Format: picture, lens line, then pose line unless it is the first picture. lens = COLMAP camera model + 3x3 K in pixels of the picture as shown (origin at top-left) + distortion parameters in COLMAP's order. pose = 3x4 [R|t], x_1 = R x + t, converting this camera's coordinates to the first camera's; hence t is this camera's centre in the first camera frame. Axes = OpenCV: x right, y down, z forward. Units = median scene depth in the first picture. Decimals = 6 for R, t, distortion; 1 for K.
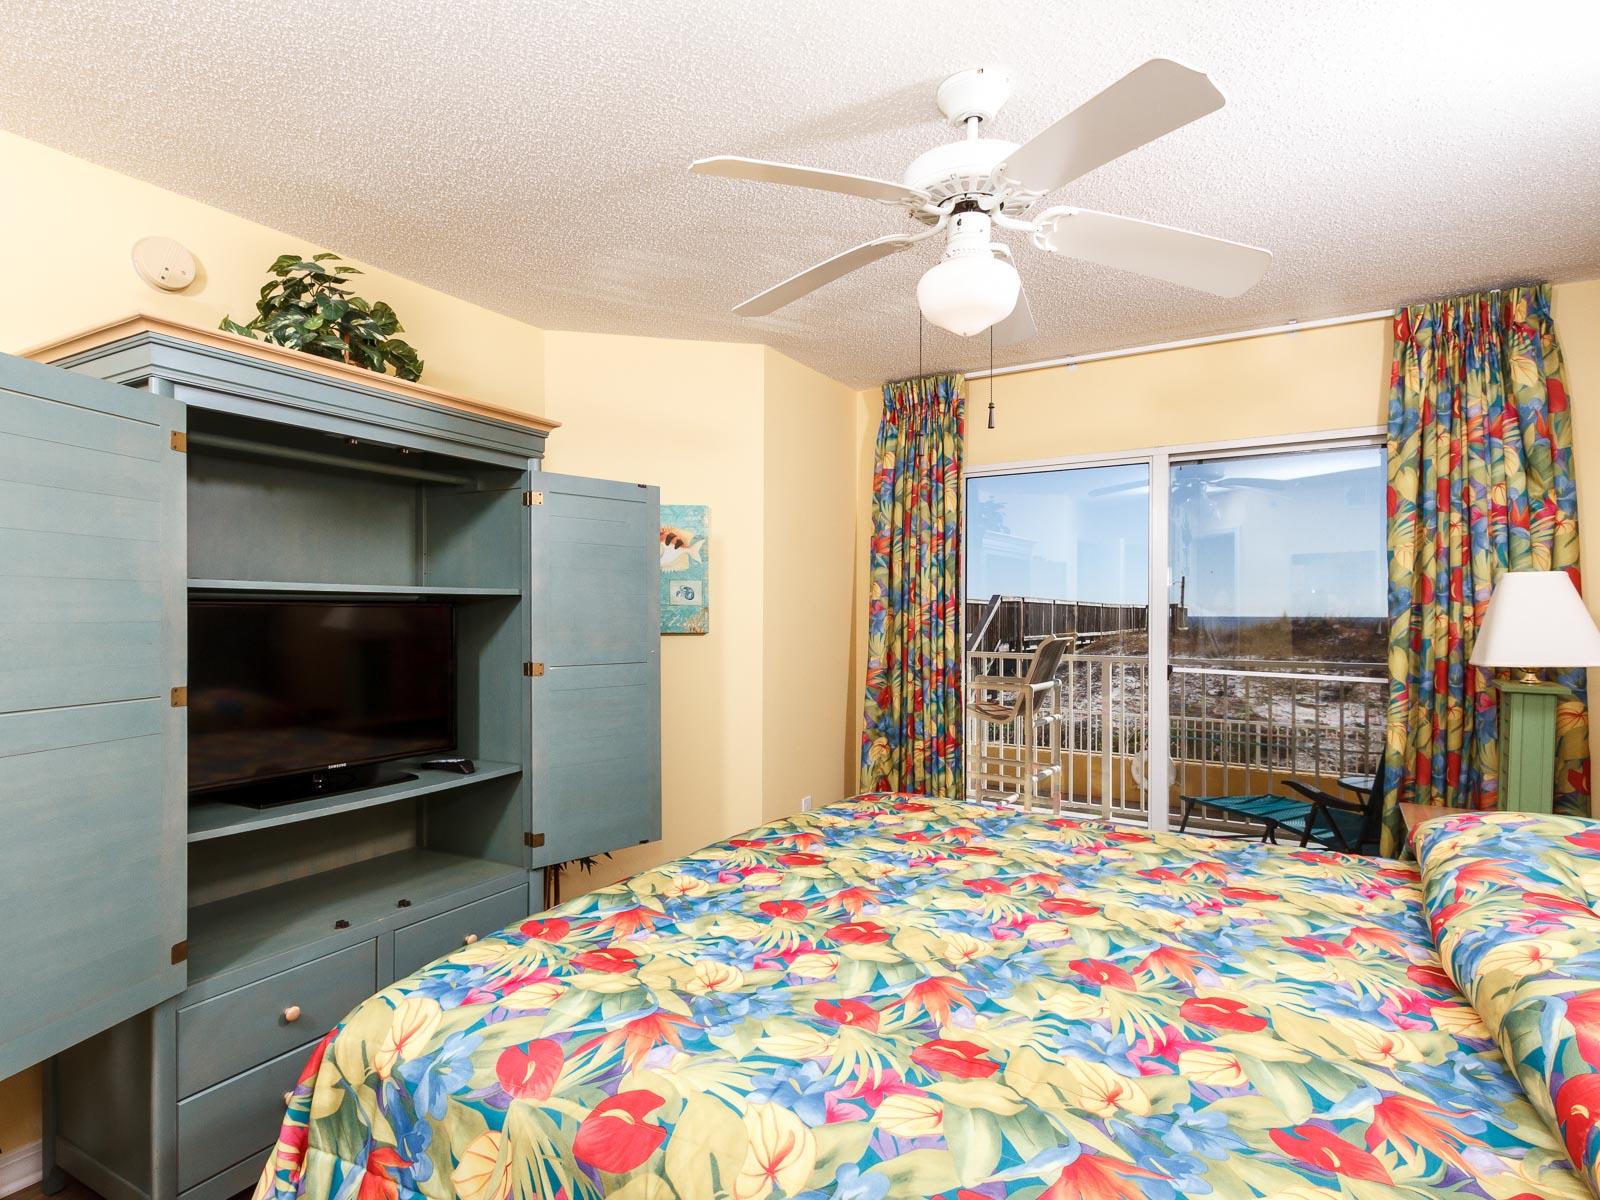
lens RADIAL K [[844.4, 0, 780.4], [0, 844.4, 607.7], [0, 0, 1]] dist [0.007333, 0.000404]
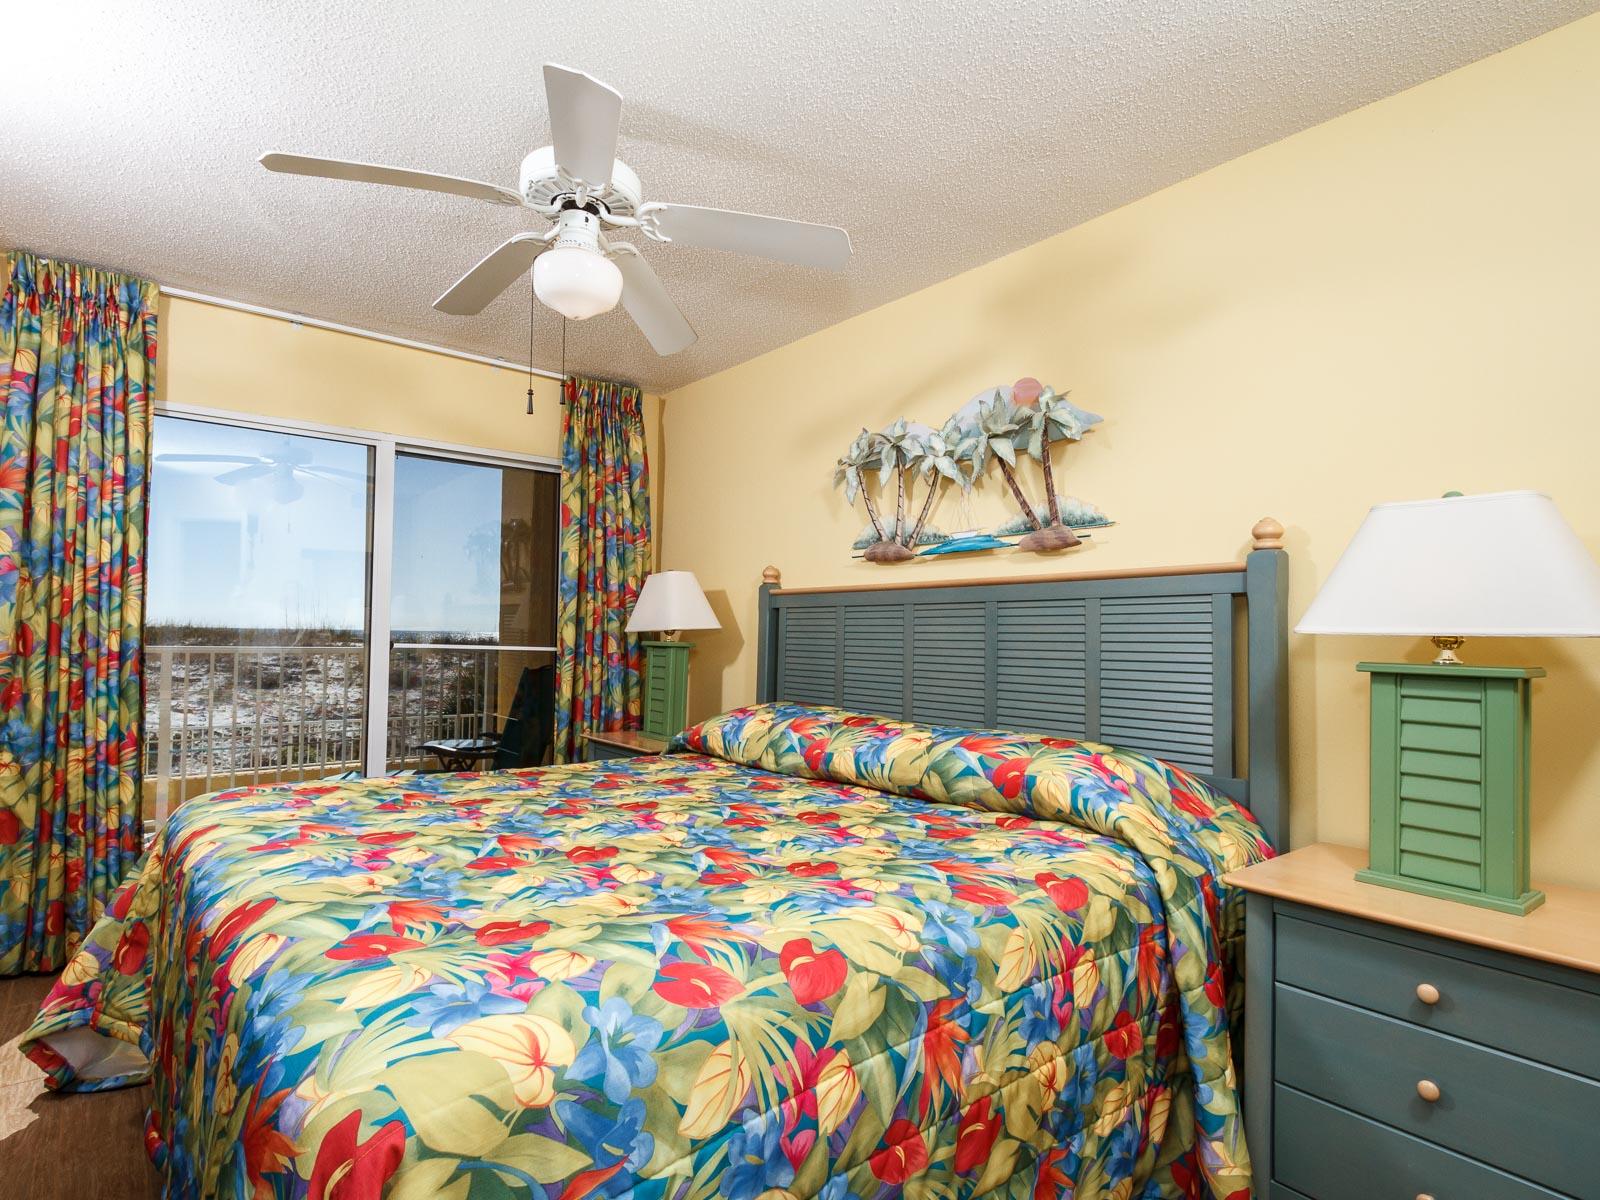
lens RADIAL K [[844.4, 0, 780.4], [0, 844.4, 607.7], [0, 0, 1]] dist [0.007333, 0.000404]
pose [[0.341581, 0.032416, 0.939293, -0.333585], [-0.024021, 0.999380, -0.025754, 0.037798], [-0.939545, -0.013765, 0.342148, 0.163908]]
